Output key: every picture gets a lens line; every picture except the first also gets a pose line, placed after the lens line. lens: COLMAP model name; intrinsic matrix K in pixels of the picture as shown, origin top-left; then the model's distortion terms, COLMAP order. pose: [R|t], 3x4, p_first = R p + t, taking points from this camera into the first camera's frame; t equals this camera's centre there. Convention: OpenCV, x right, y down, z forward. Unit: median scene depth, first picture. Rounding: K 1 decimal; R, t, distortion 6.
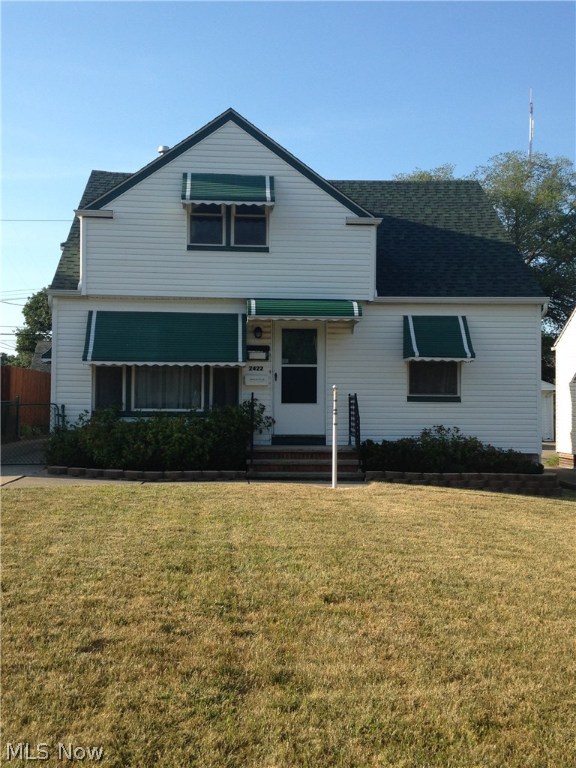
lens RADIAL K [[920.7, 0, 288.0], [0, 920.7, 384.0], [0, 0, 1]] dist [0.224809, -0.003728]
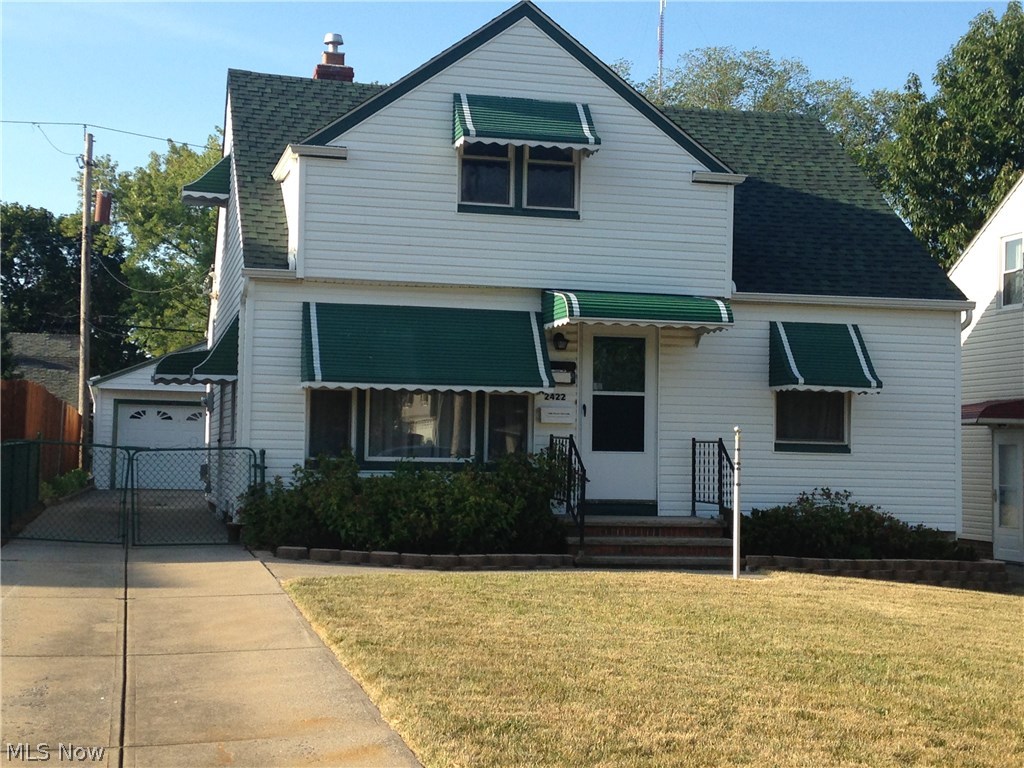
lens RADIAL K [[1634.5, 0, 512.0], [0, 1634.5, 384.0], [0, 0, 1]] dist [0.223555, 0.042505]
pose [[0.982327, 0.019635, 0.186142, -0.279892], [-0.016640, 0.999706, -0.017637, -0.005208], [-0.186434, 0.014228, 0.982365, -0.125003]]
